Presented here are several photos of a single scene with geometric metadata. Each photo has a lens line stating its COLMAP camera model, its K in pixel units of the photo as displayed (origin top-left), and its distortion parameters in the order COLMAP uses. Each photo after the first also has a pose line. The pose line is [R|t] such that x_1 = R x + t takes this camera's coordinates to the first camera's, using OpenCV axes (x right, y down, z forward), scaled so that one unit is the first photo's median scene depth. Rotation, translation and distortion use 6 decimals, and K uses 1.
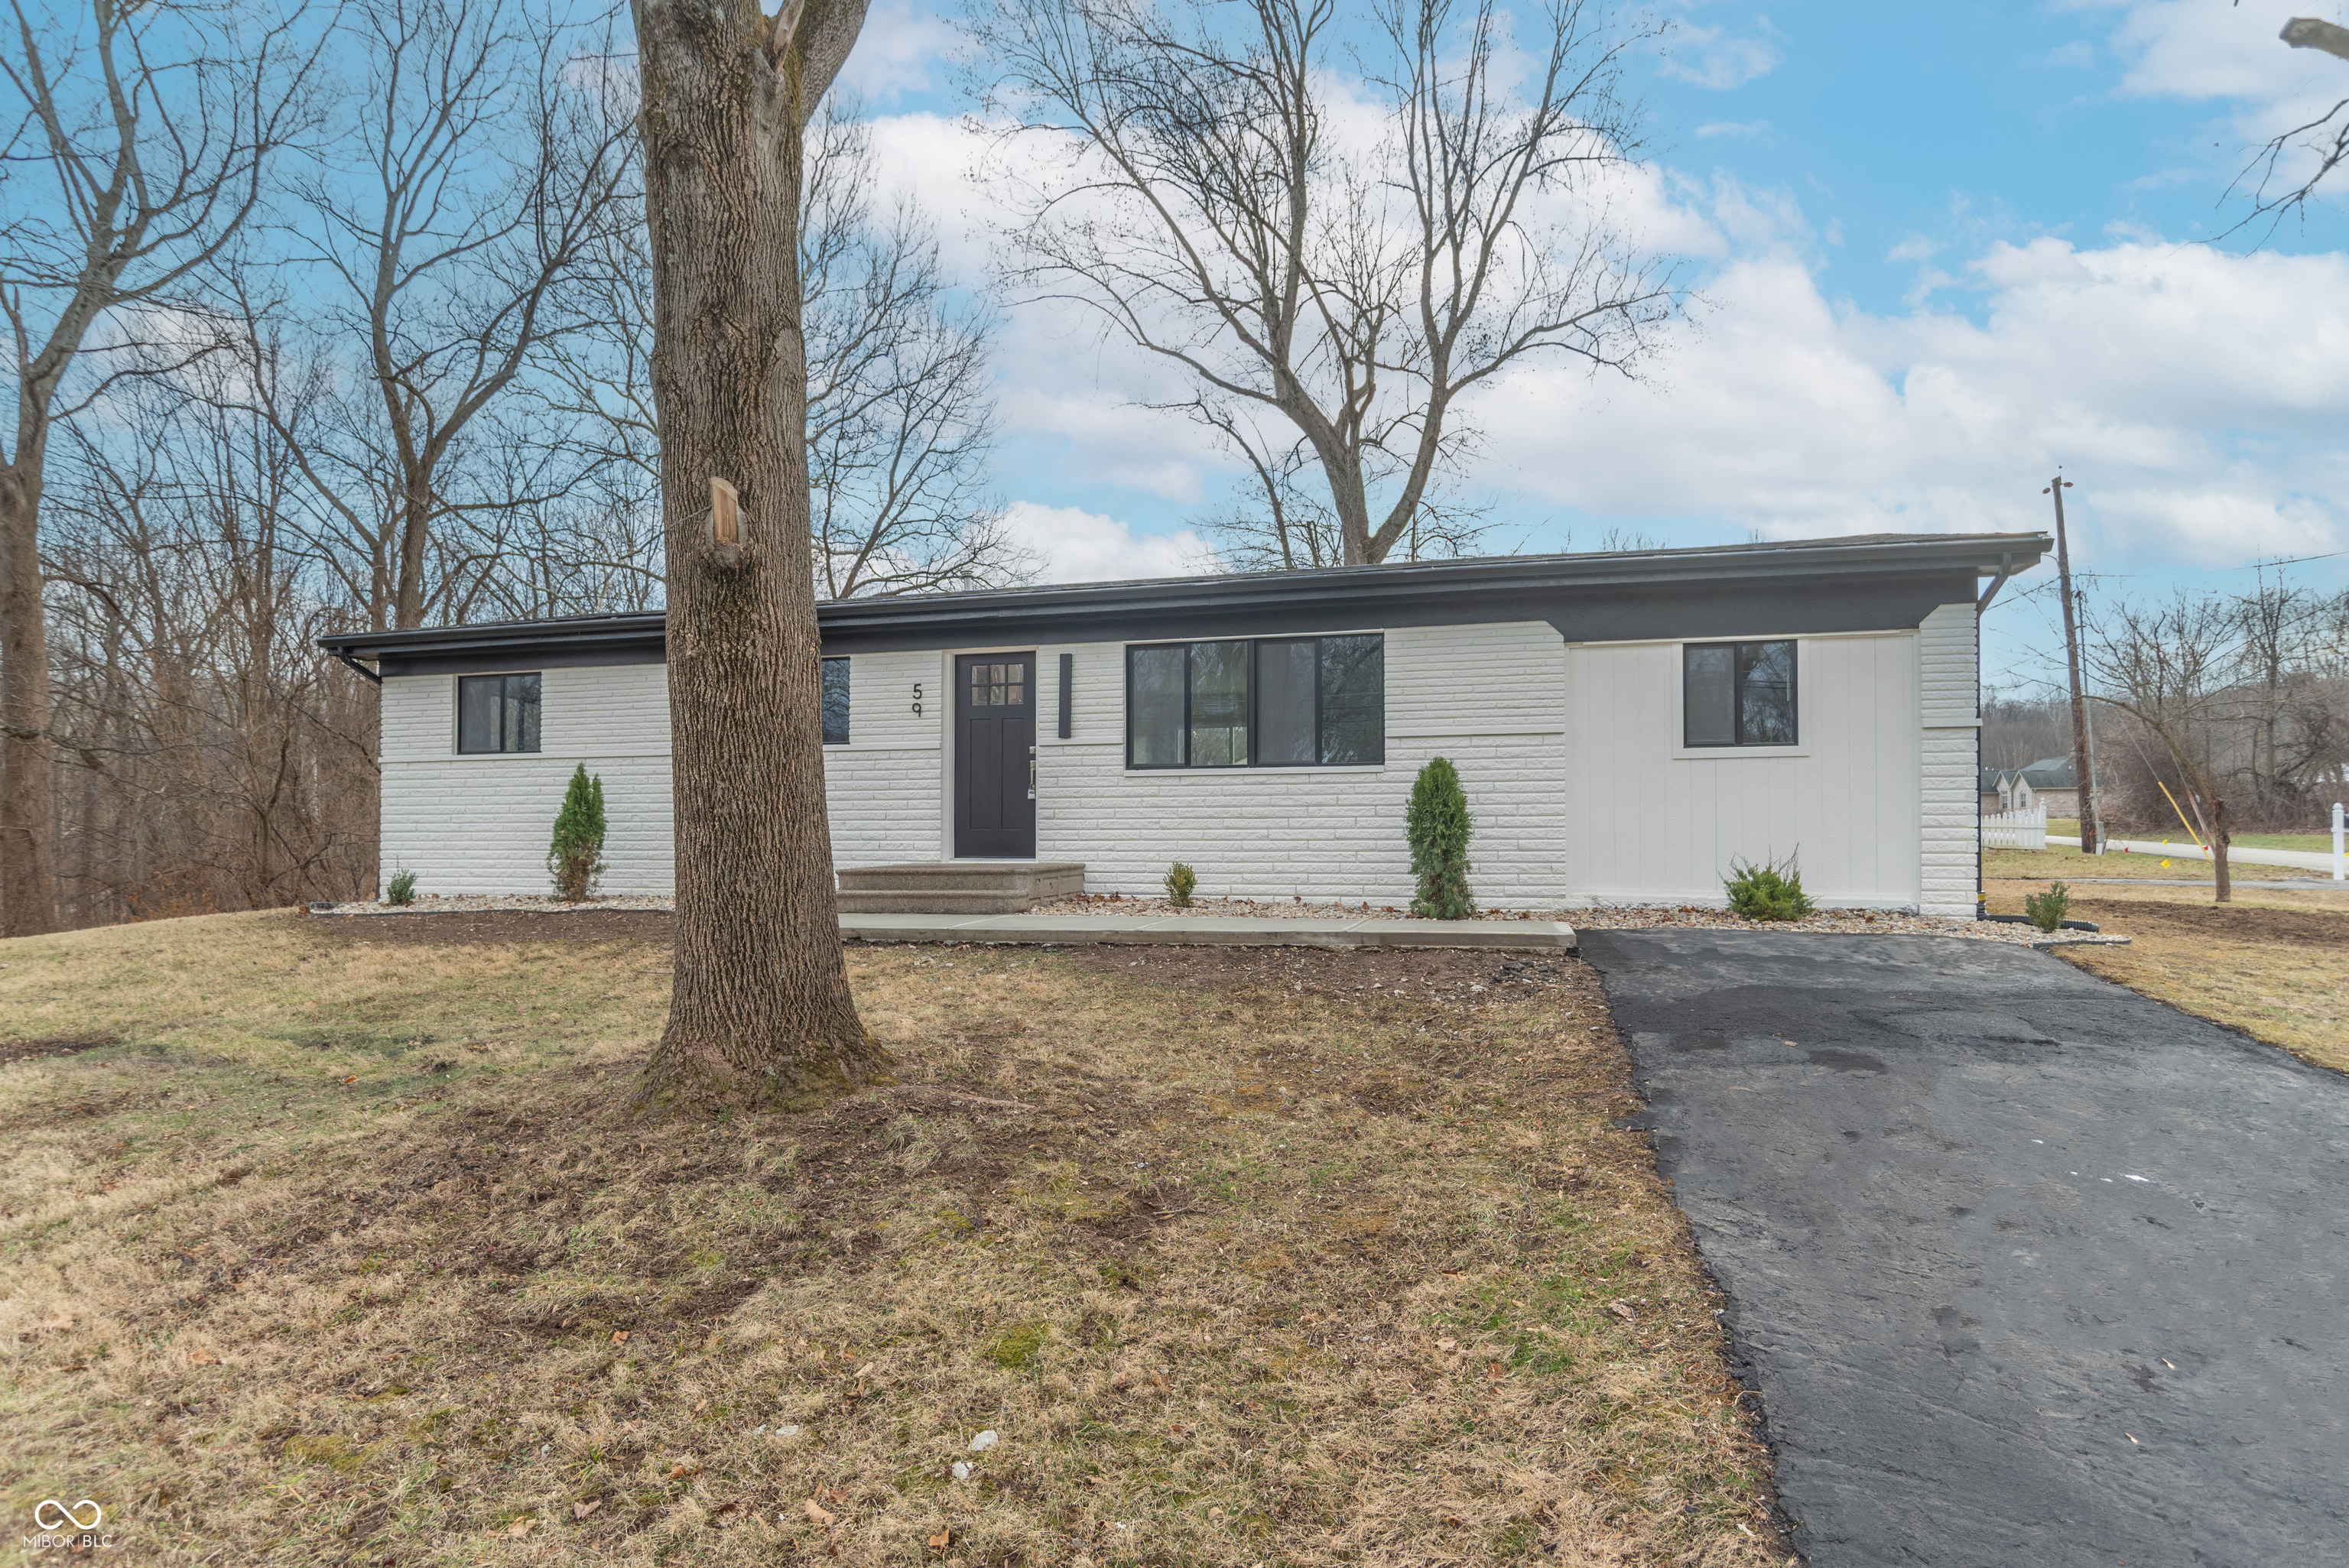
lens RADIAL K [[1354.5, 0, 1173.3], [0, 1354.5, 792.1], [0, 0, 1]] dist [-0.000348, 0.000084]
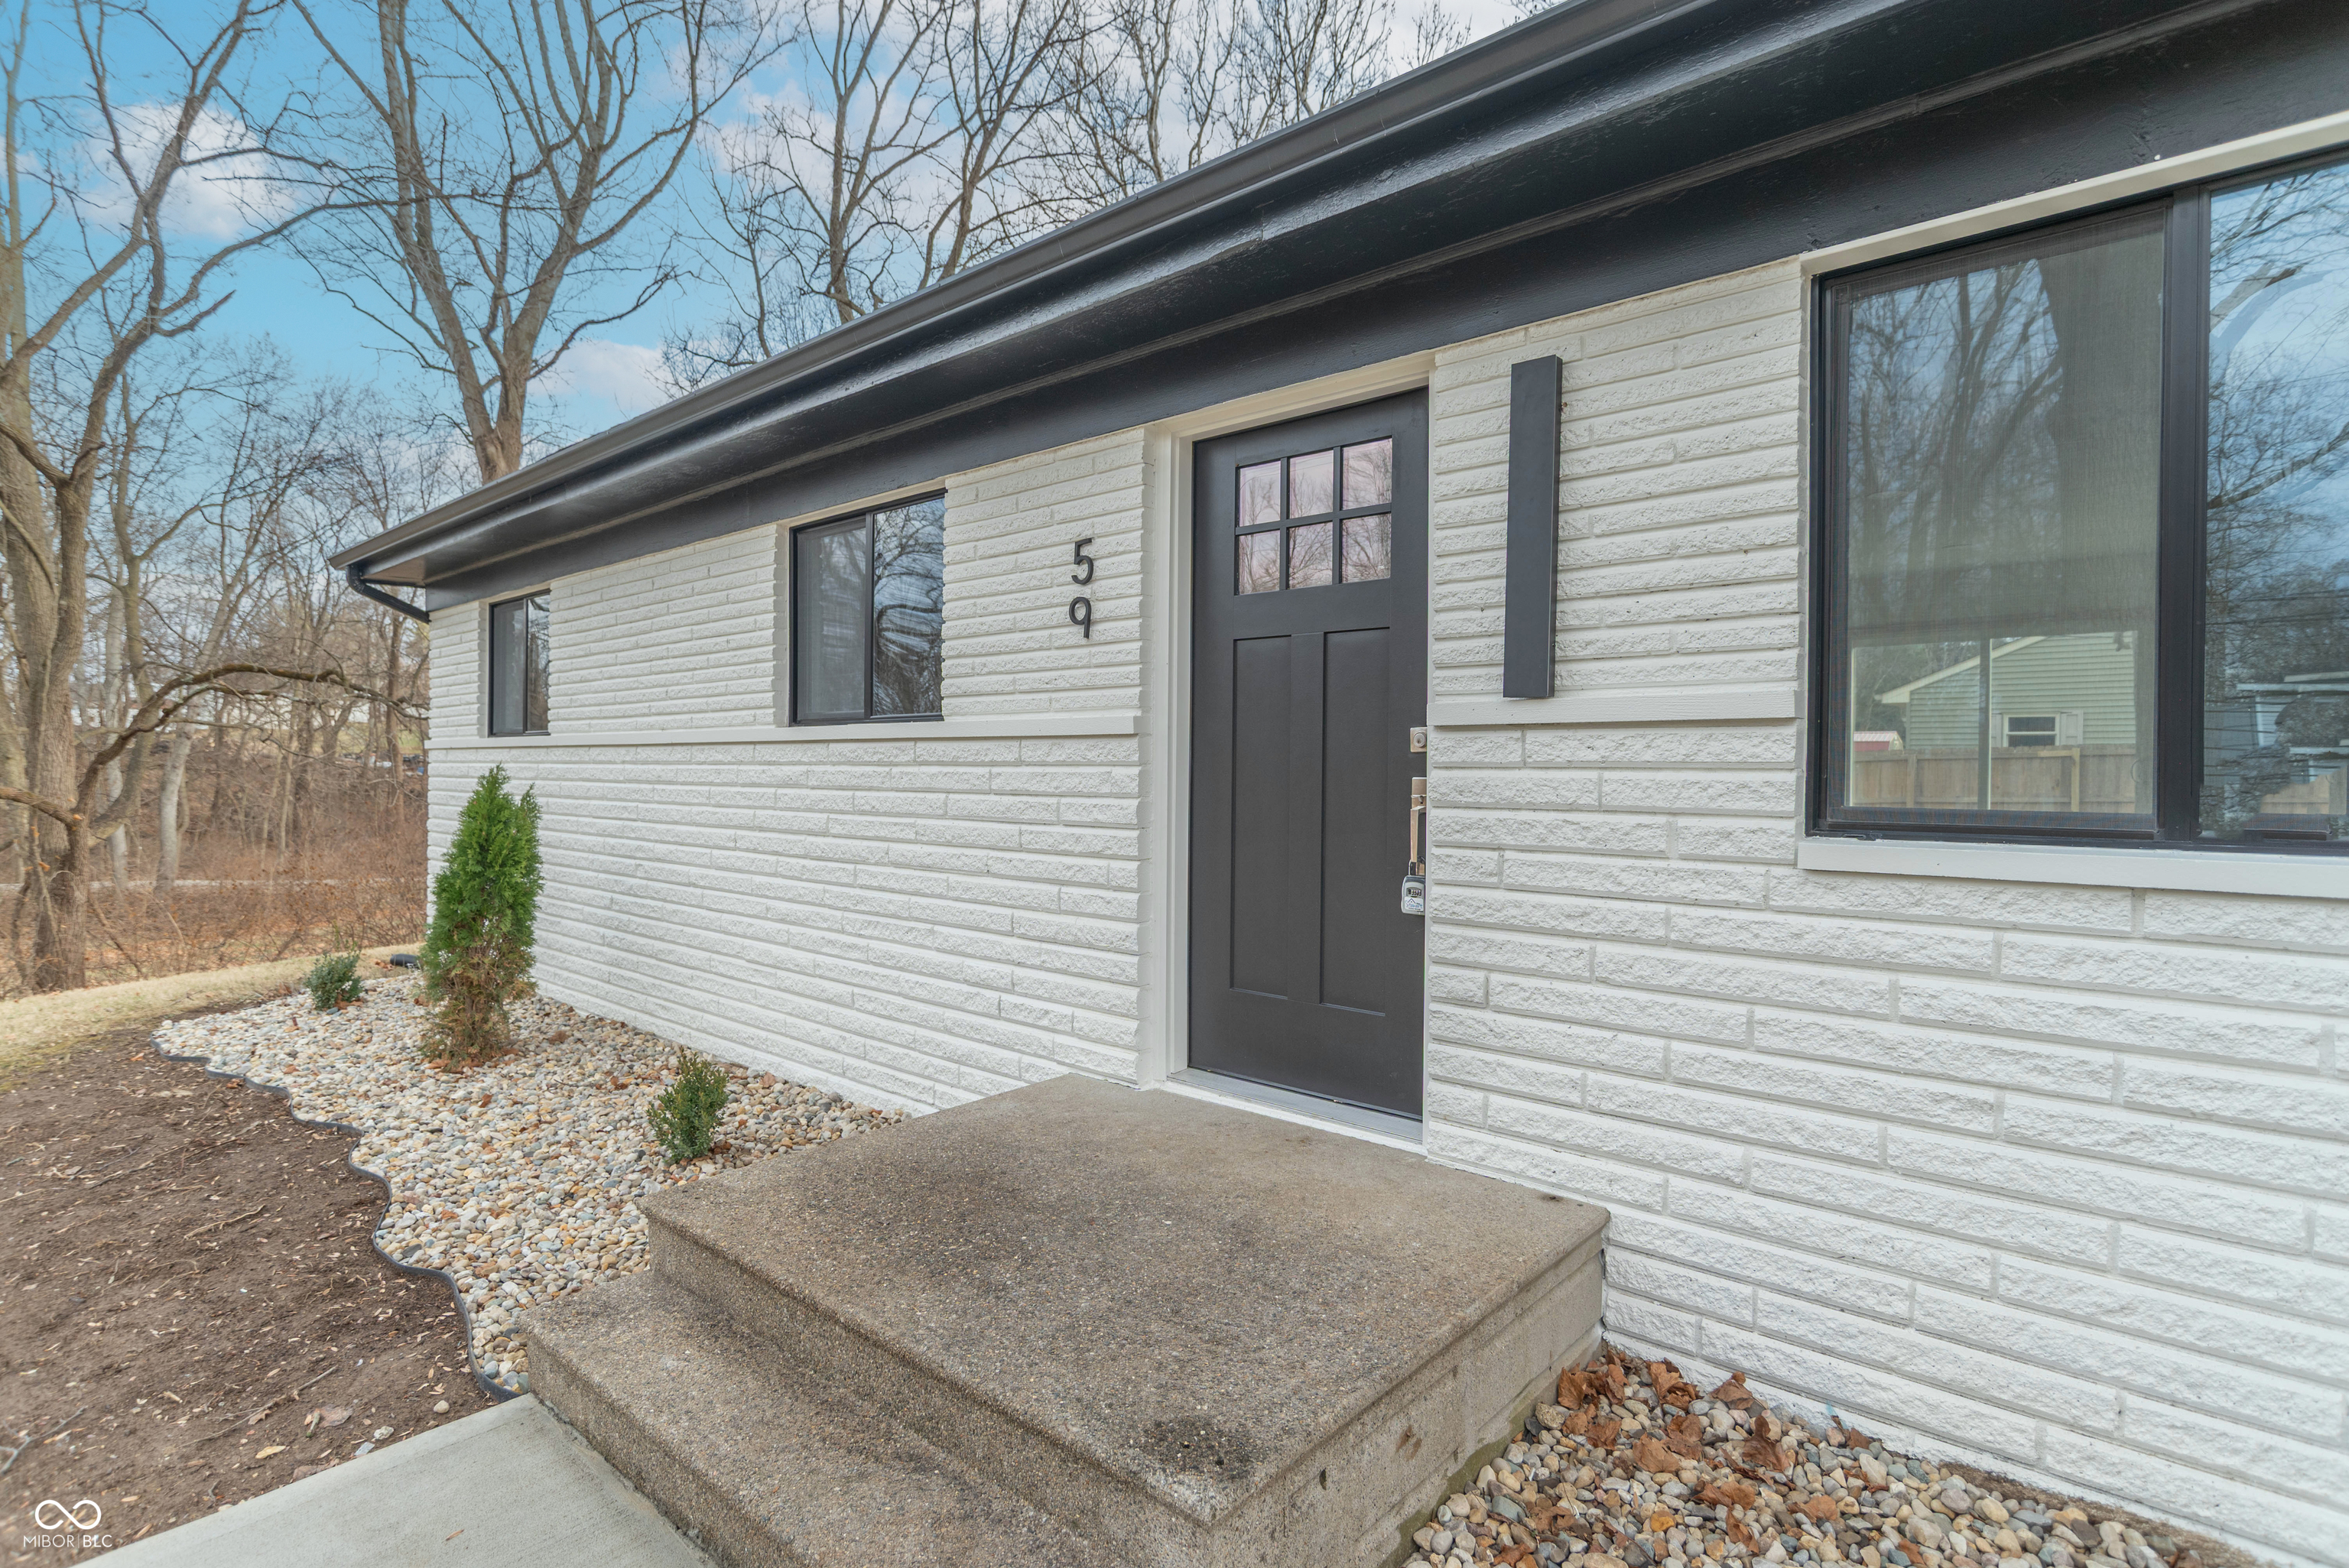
lens RADIAL K [[1171.2, 0, 1172.6], [0, 1171.2, 766.7], [0, 0, 1]] dist [0.002008, 0.000129]
pose [[0.893227, 0.009427, -0.449508, -0.041007], [0.006449, 0.999409, 0.033774, -0.034403], [0.449560, -0.033066, 0.892638, 0.766967]]
